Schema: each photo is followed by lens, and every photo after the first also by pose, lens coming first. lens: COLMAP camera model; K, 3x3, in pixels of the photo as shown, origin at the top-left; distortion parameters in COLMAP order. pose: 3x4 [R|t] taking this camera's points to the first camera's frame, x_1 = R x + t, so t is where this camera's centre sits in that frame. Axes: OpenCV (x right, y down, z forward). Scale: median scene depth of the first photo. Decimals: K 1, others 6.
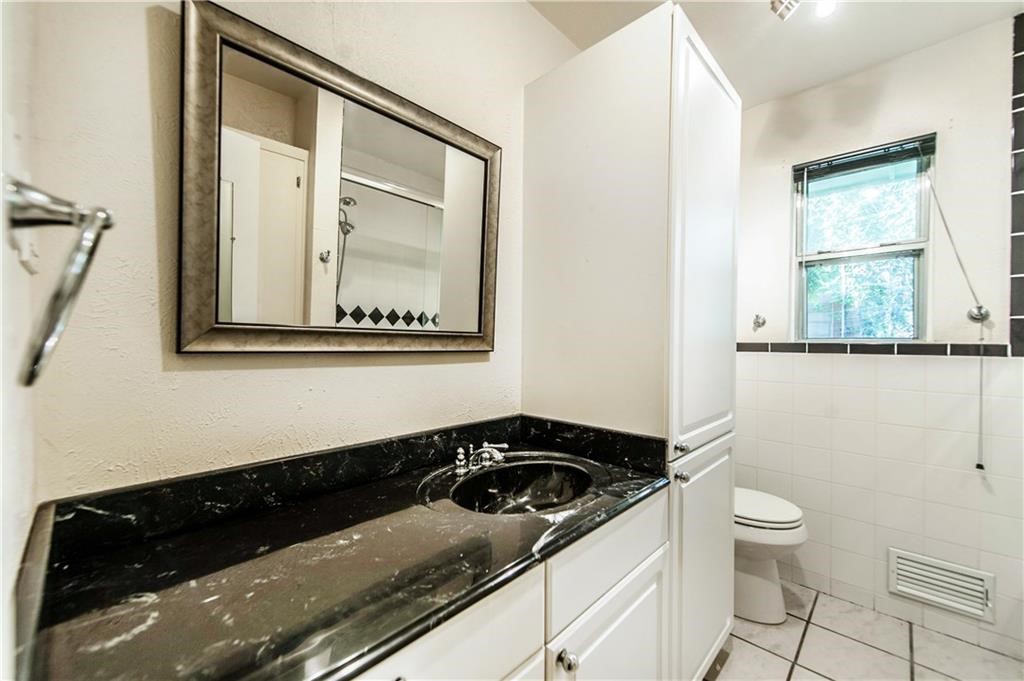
lens RADIAL K [[405.3, 0, 505.9], [0, 405.3, 343.0], [0, 0, 1]] dist [0.026638, -0.007609]
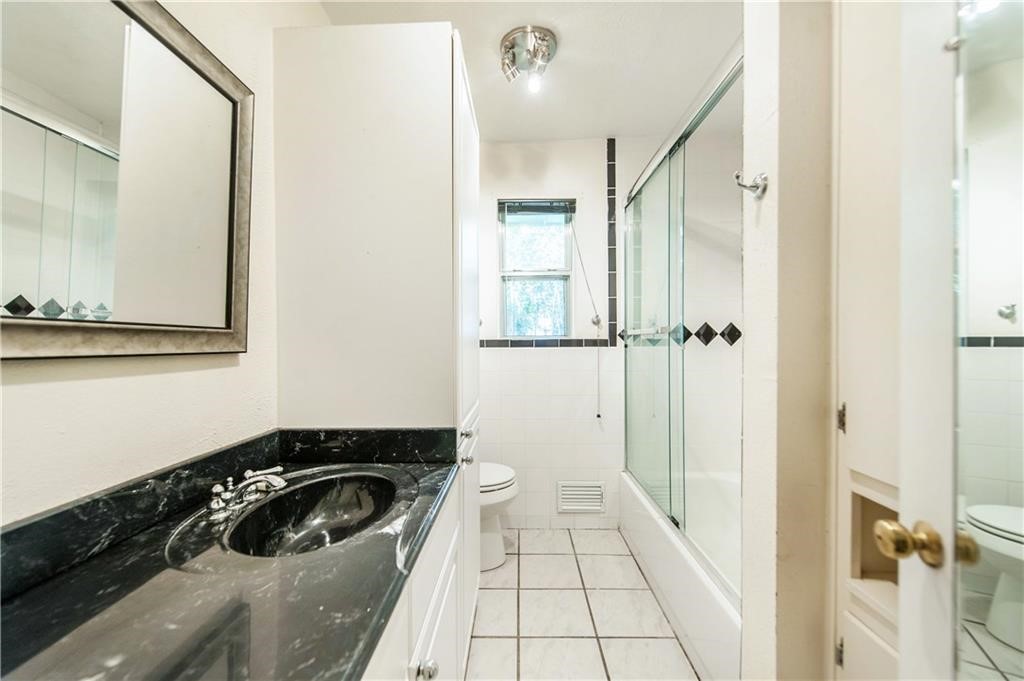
lens RADIAL K [[405.3, 0, 505.9], [0, 405.3, 343.0], [0, 0, 1]] dist [0.026638, -0.007609]
pose [[0.745895, -0.014046, 0.665916, -0.194033], [0.013709, 0.999890, 0.005734, 0.004959], [-0.665923, 0.004852, 0.746005, 0.090913]]
